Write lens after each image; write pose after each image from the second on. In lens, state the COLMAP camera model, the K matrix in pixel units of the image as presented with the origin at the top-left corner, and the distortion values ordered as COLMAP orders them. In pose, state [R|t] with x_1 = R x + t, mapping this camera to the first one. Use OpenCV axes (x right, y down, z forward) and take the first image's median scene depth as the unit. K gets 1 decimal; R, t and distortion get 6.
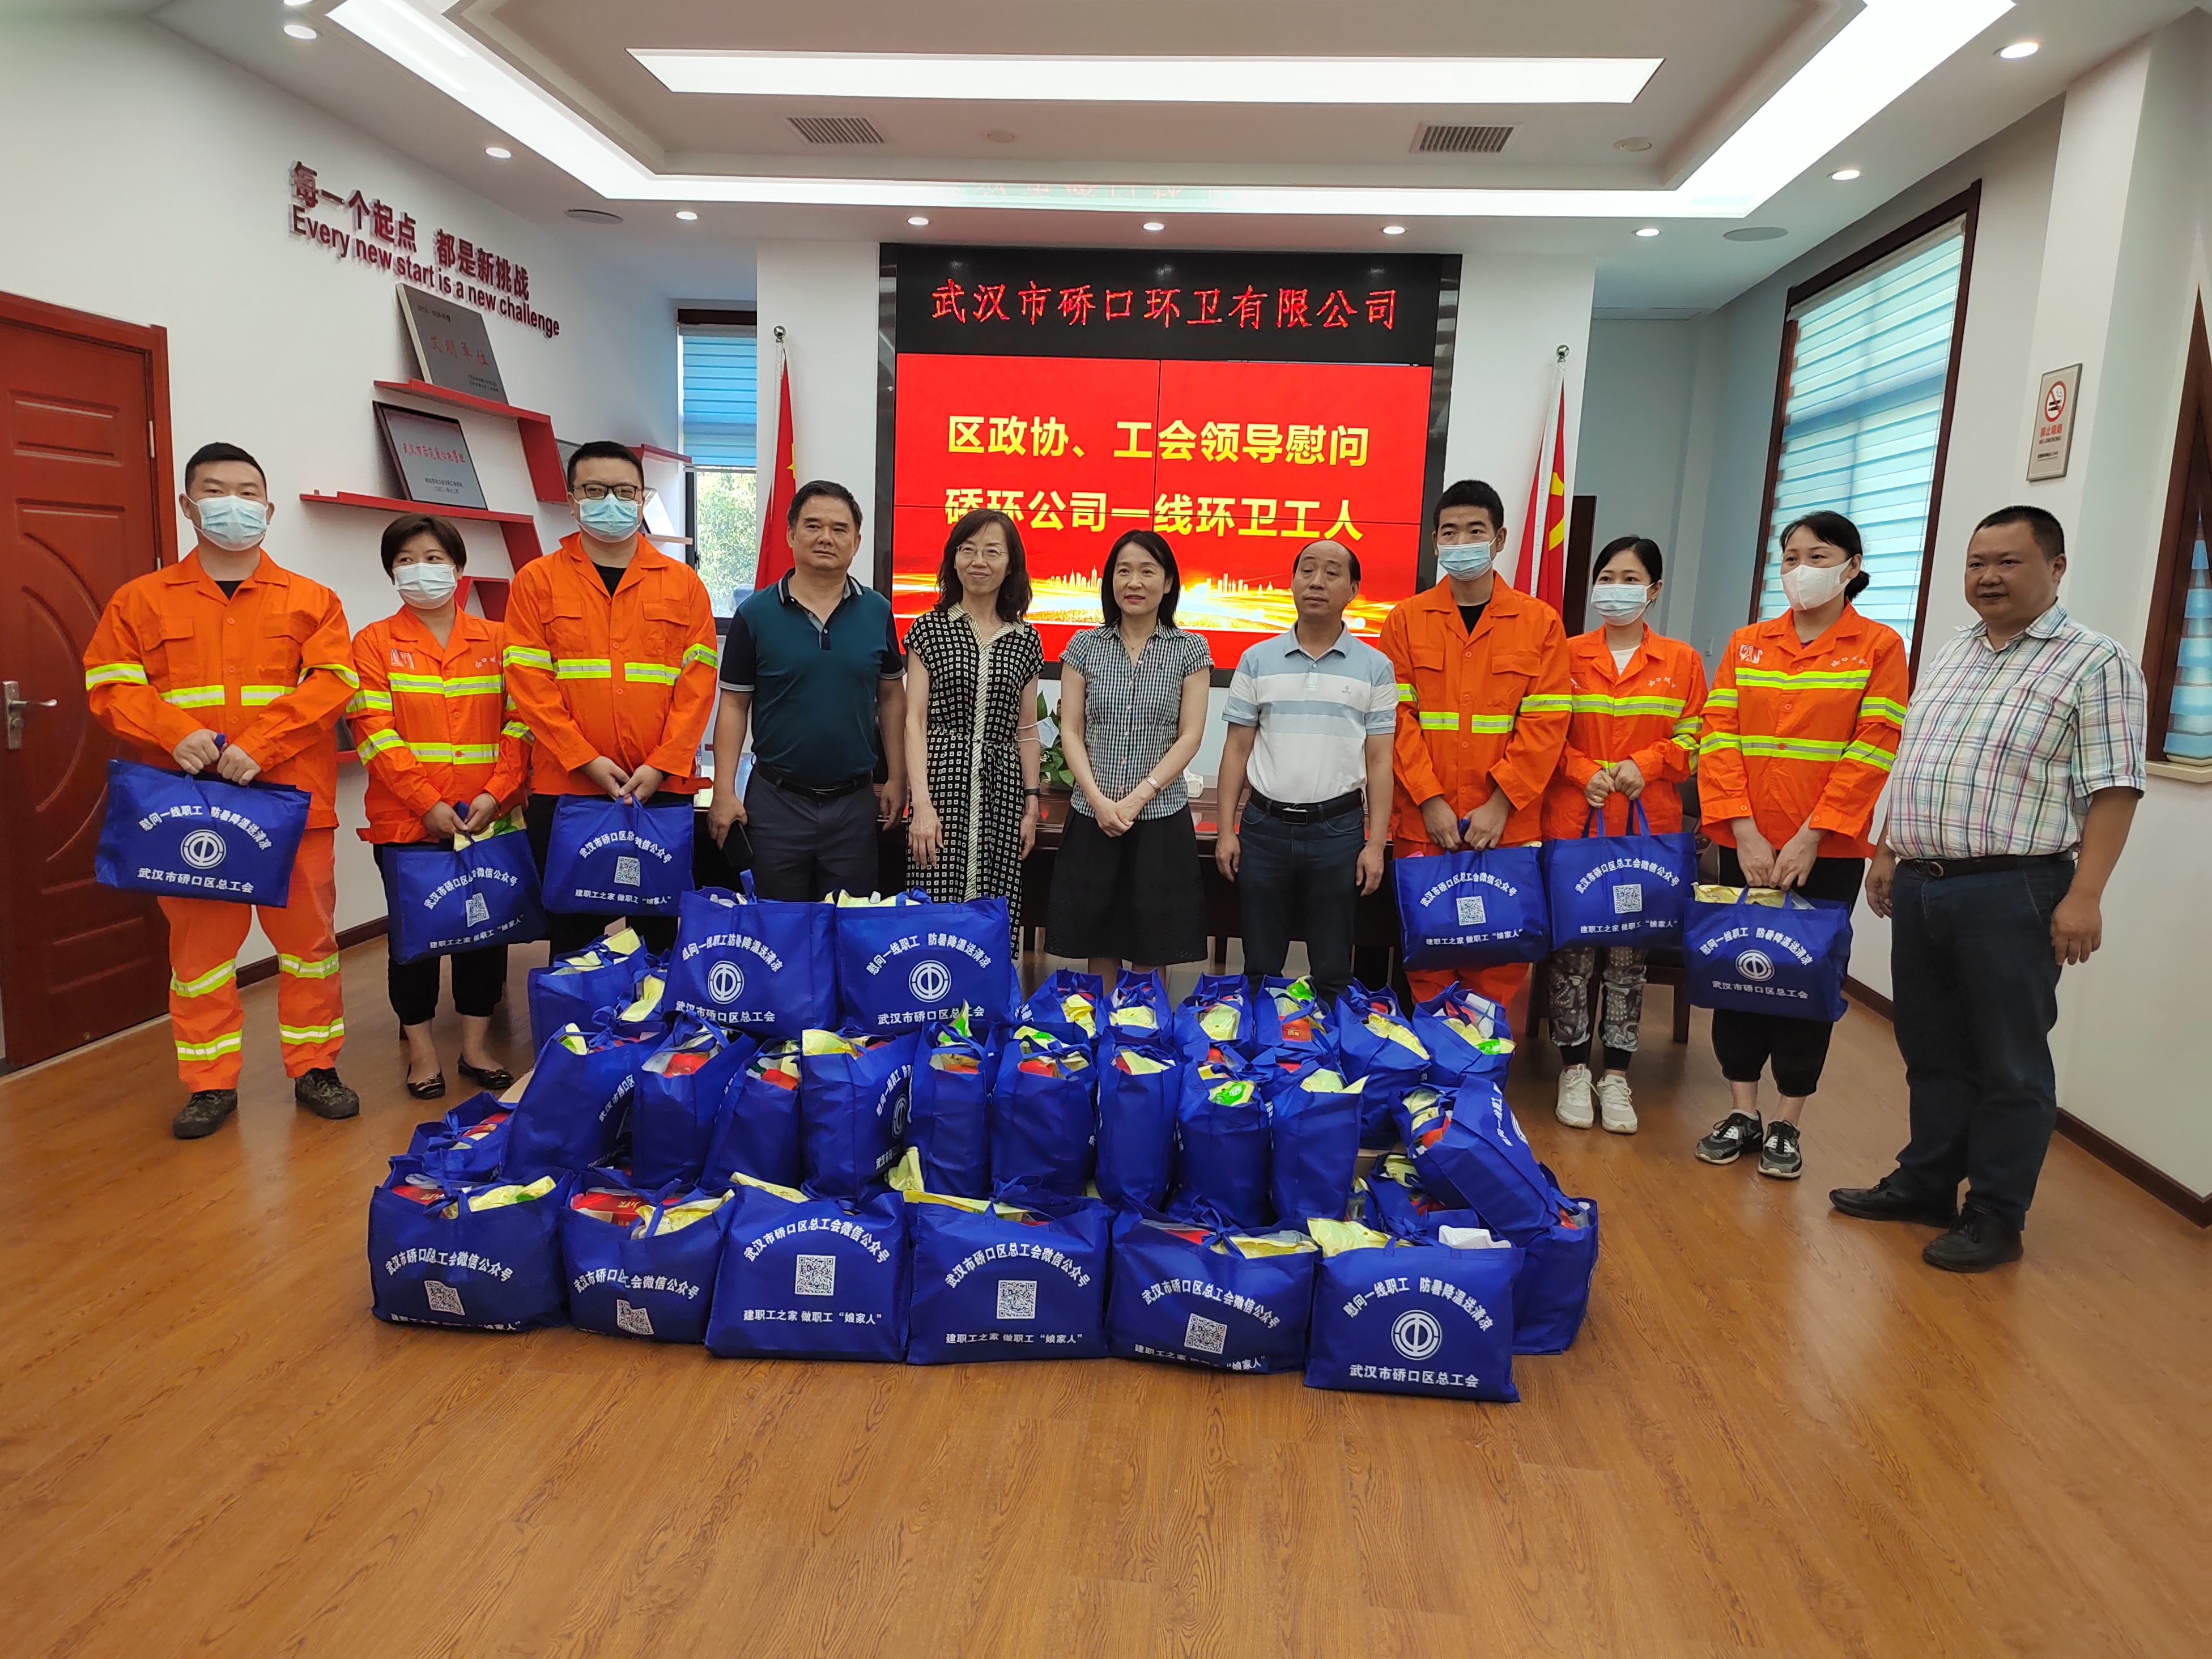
lens RADIAL K [[1493.7, 0, 1111.4], [0, 1493.7, 826.3], [0, 0, 1]] dist [0.014192, 0.039938]
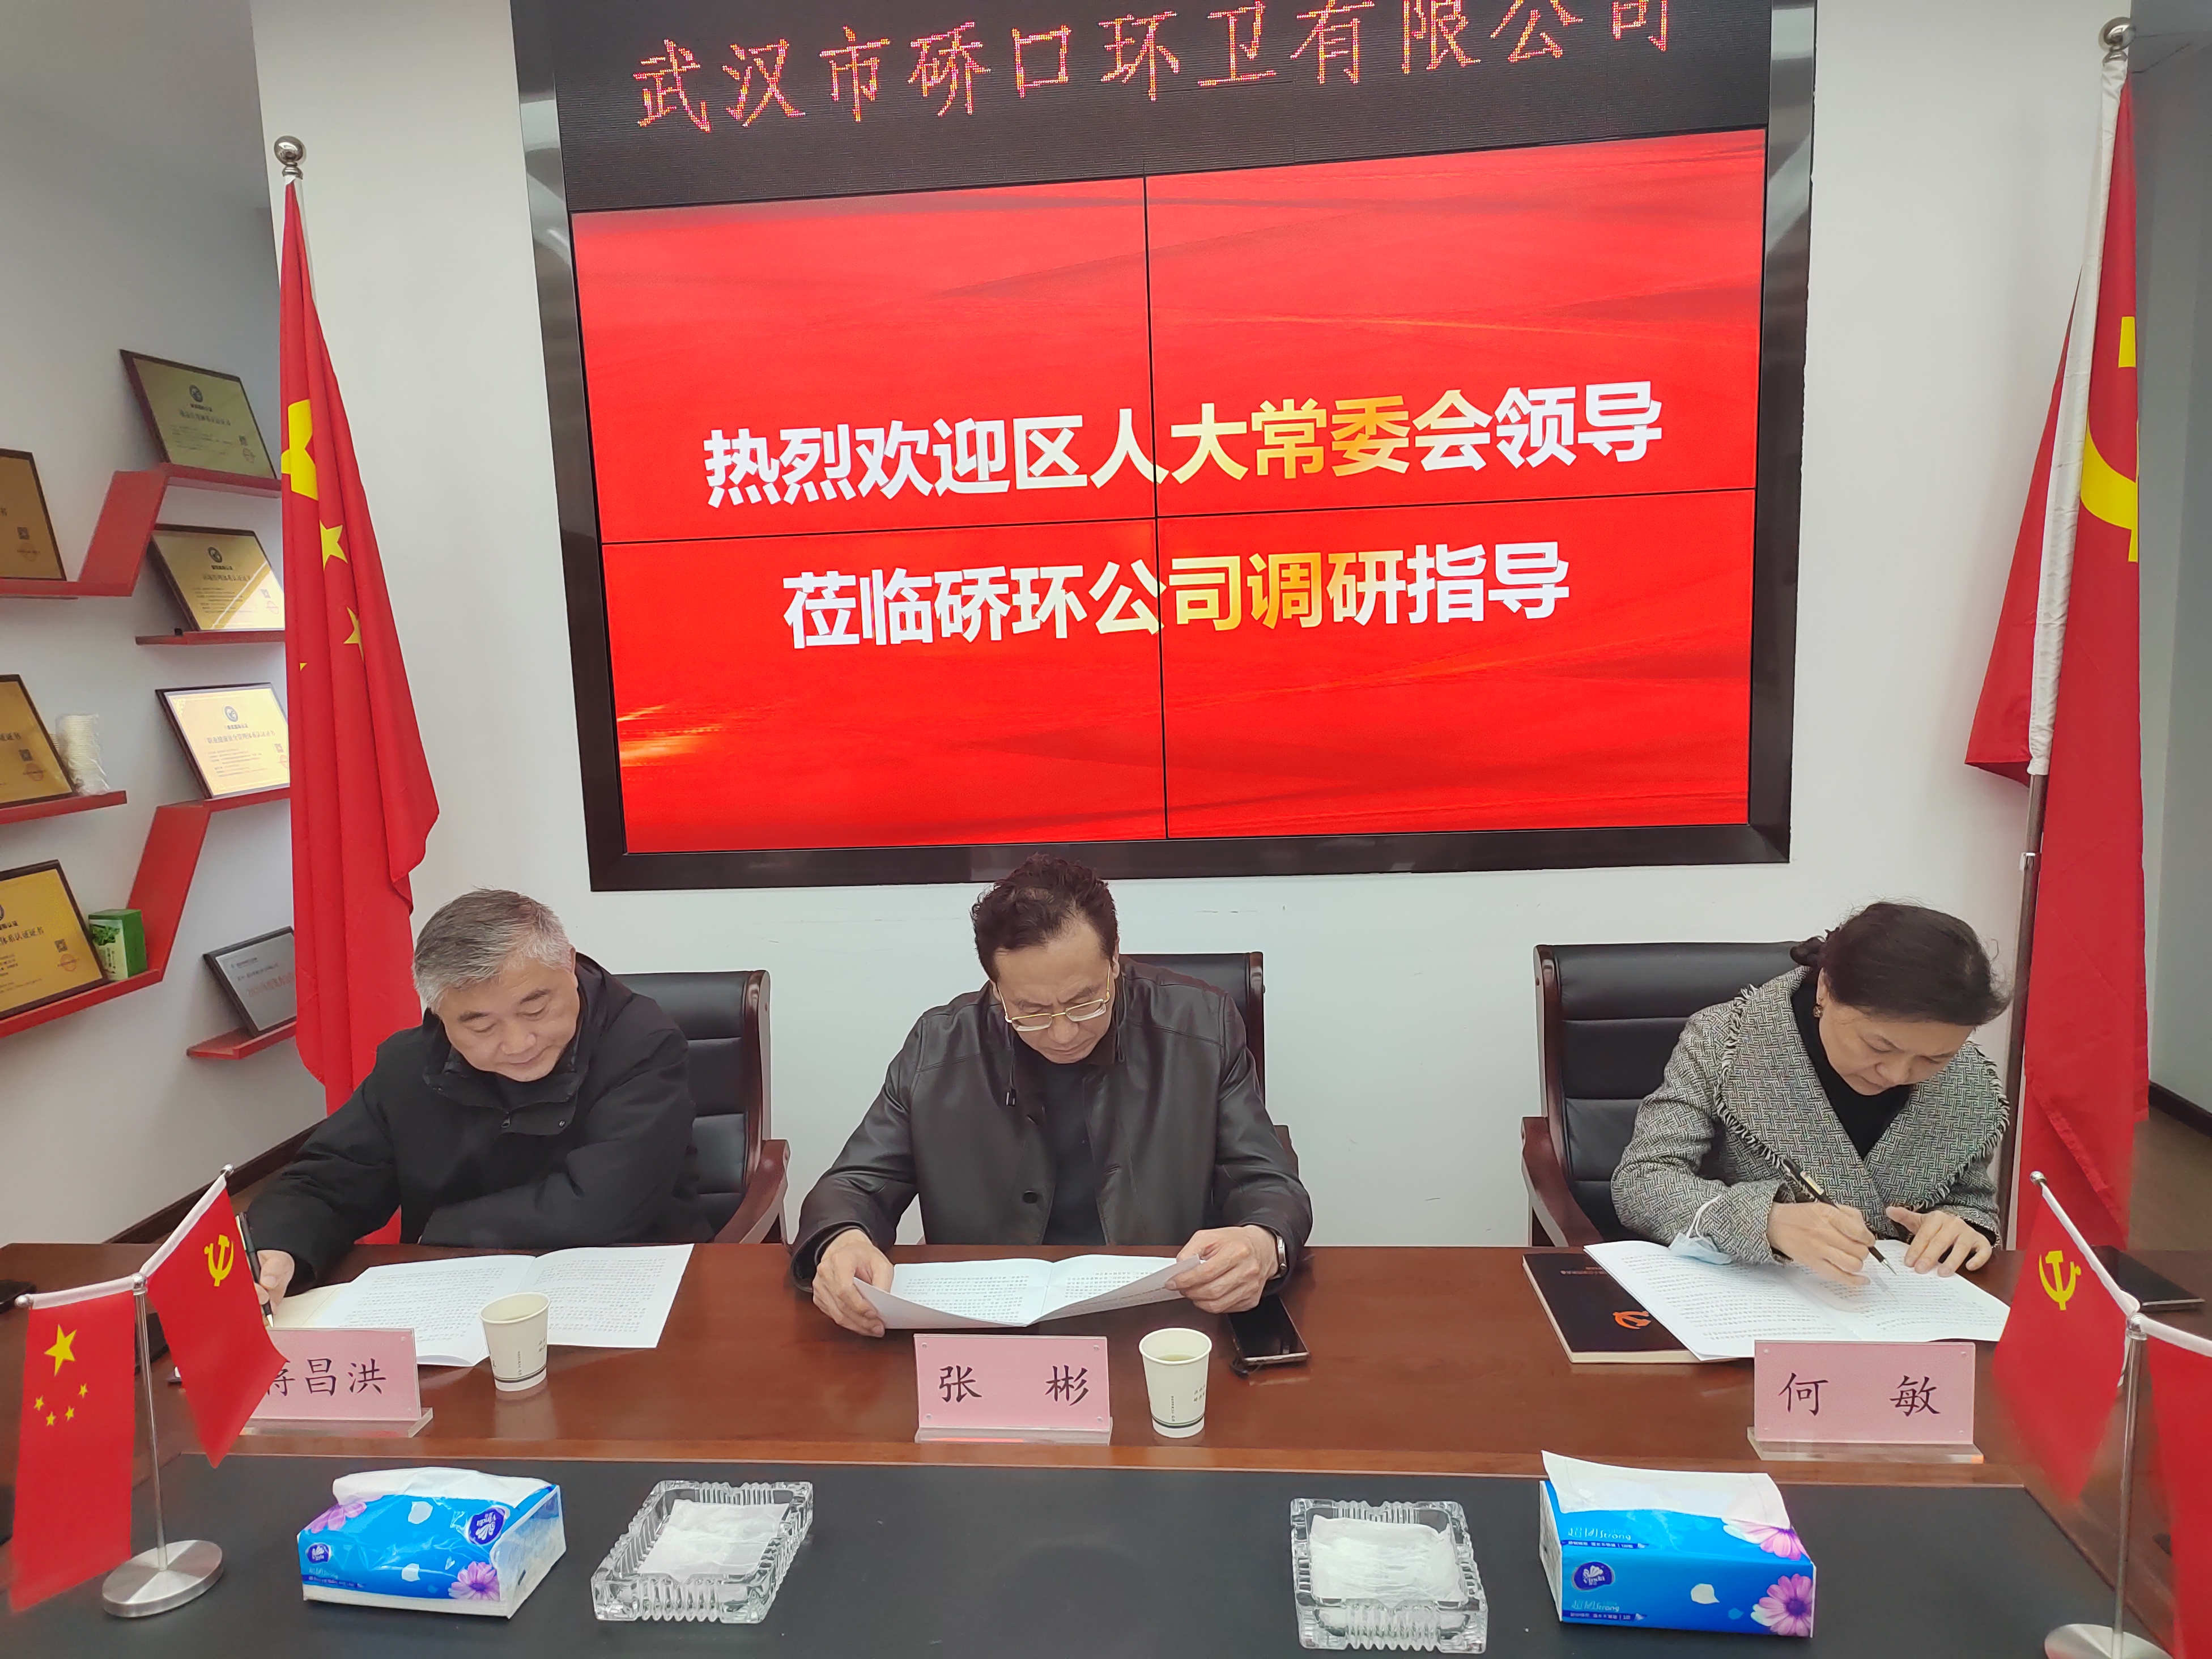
lens RADIAL K [[1499.2, 0, 1124.9], [0, 1499.2, 816.8], [0, 0, 1]] dist [0.052190, -0.041198]
pose [[0.996839, -0.078351, -0.013165, 0.022838], [0.078045, 0.996699, -0.022348, -0.131296], [0.014872, 0.021250, 0.999664, 0.658740]]
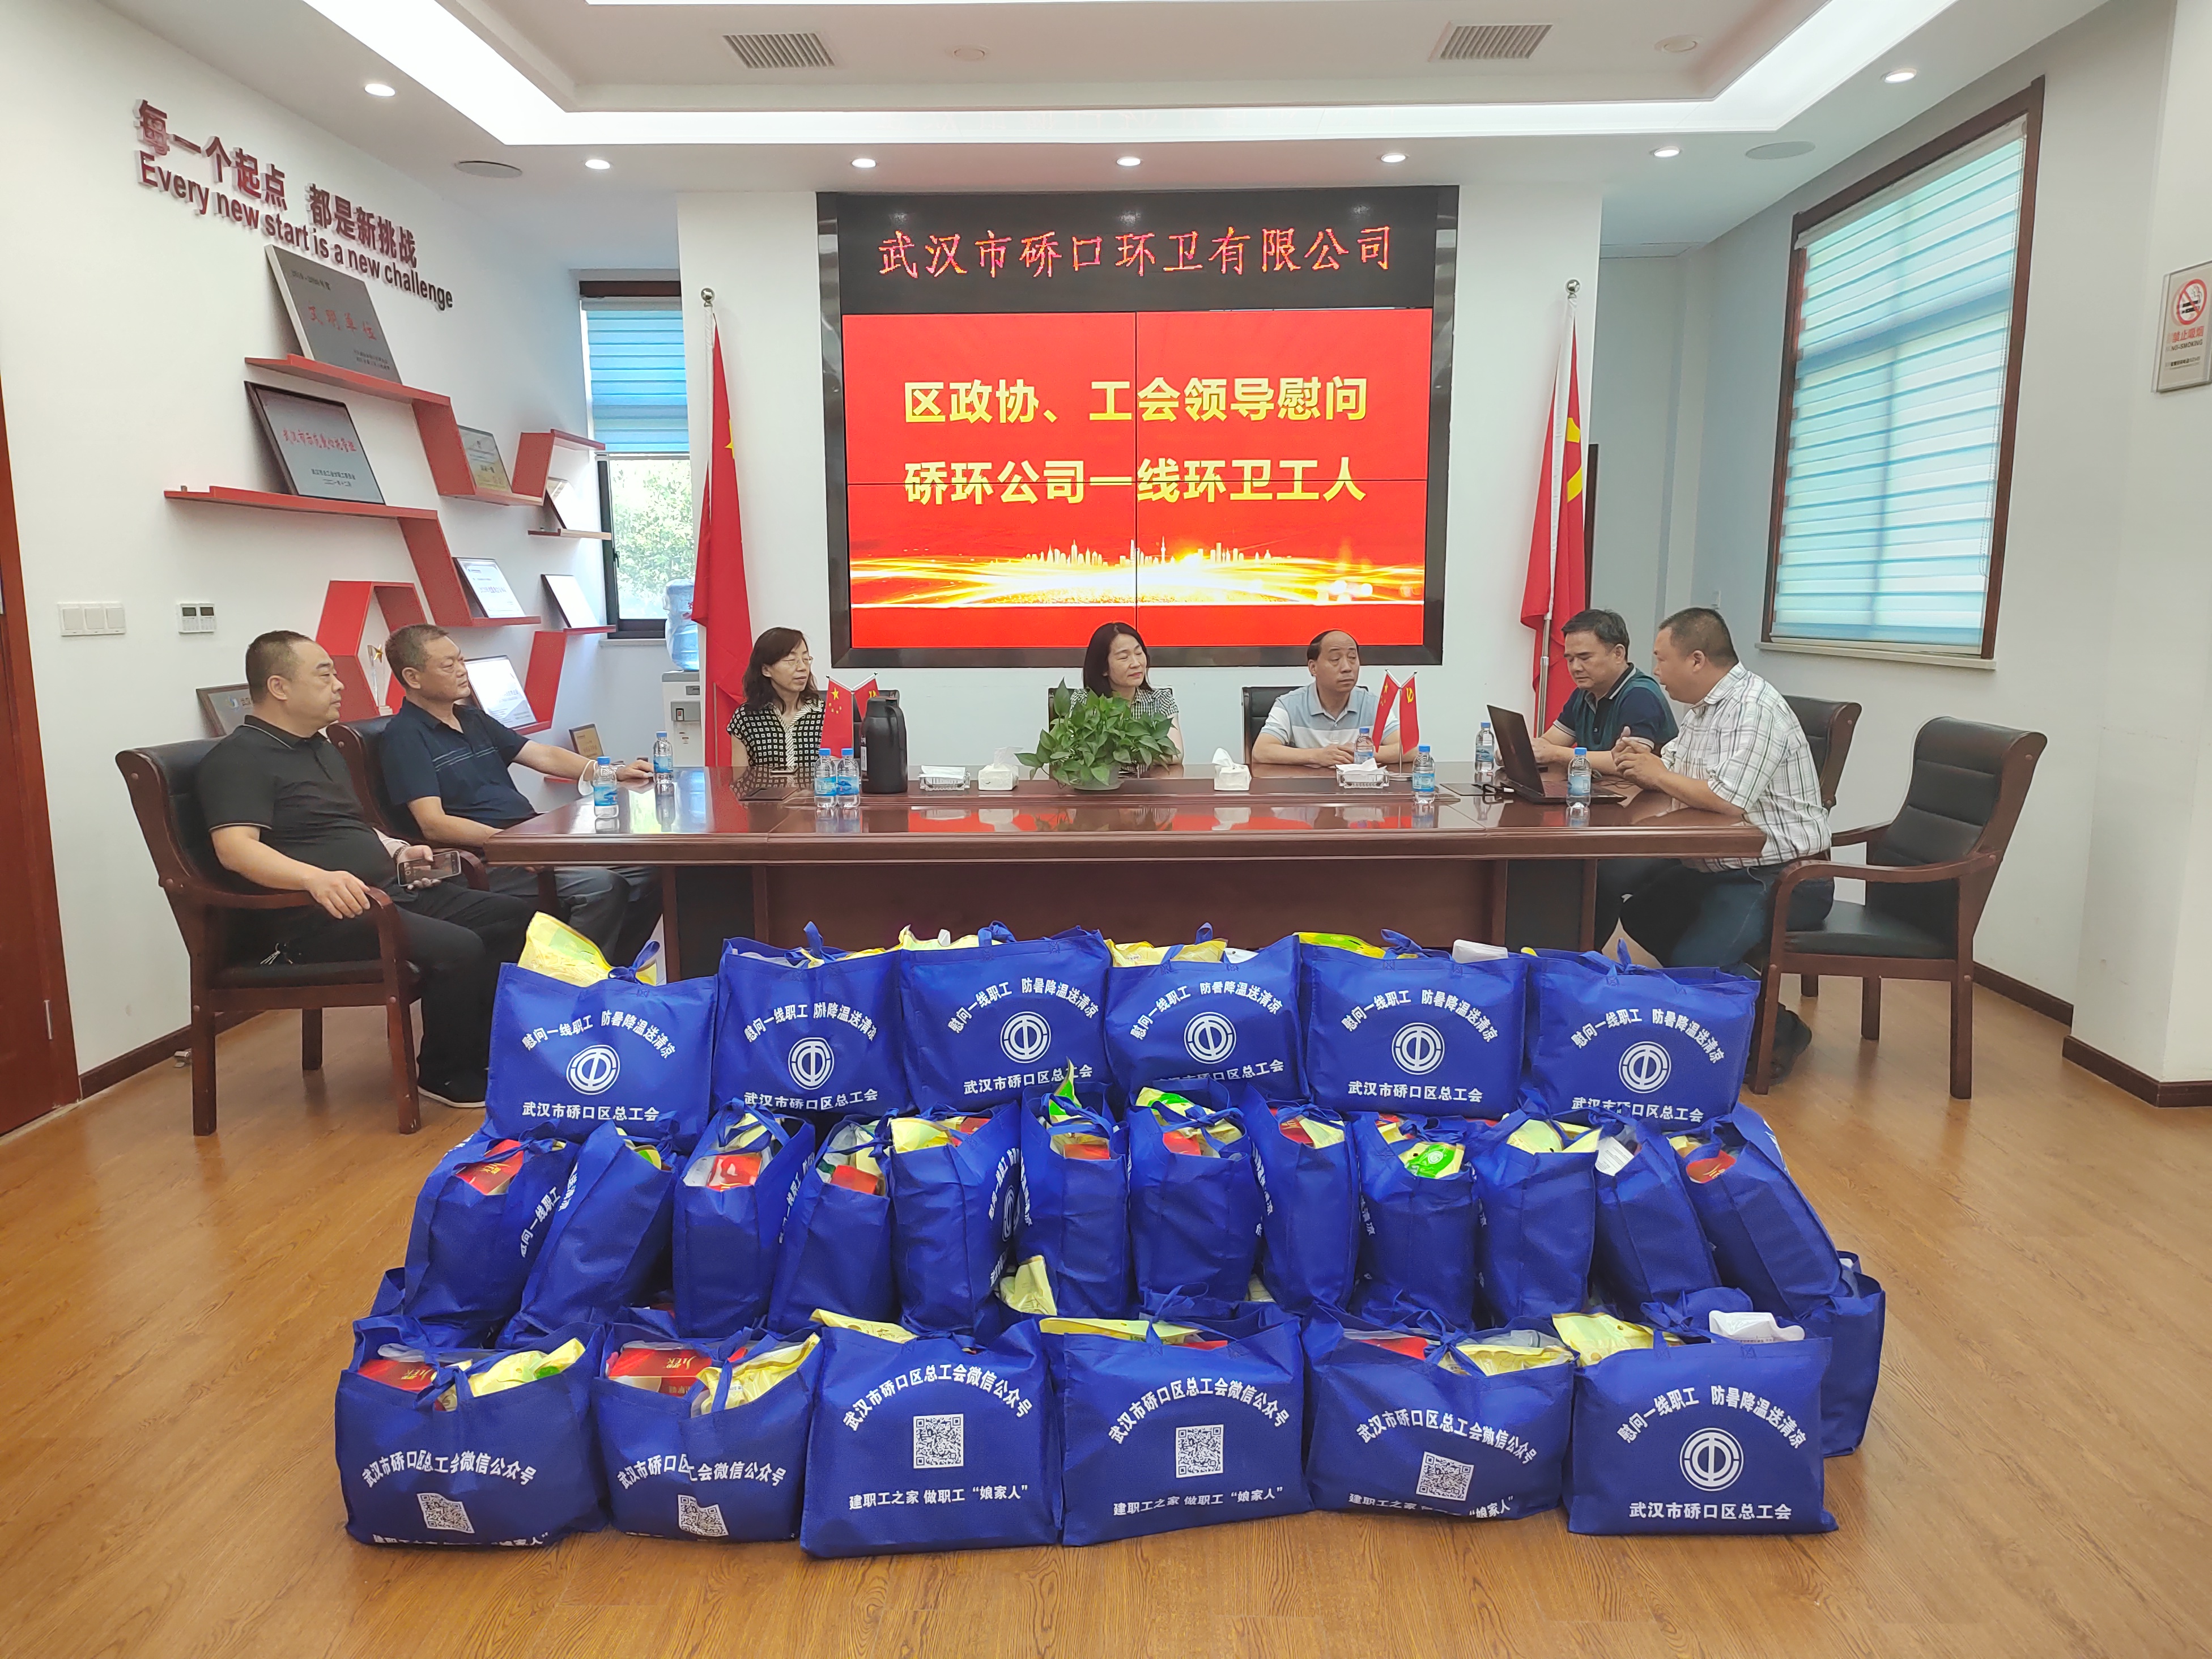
lens RADIAL K [[1499.2, 0, 1124.9], [0, 1499.2, 816.8], [0, 0, 1]] dist [0.052190, -0.041198]
pose [[0.996048, -0.056055, 0.068888, -0.063968], [0.056032, 0.998426, 0.002262, -0.008341], [-0.068907, 0.001607, 0.997622, 0.100261]]
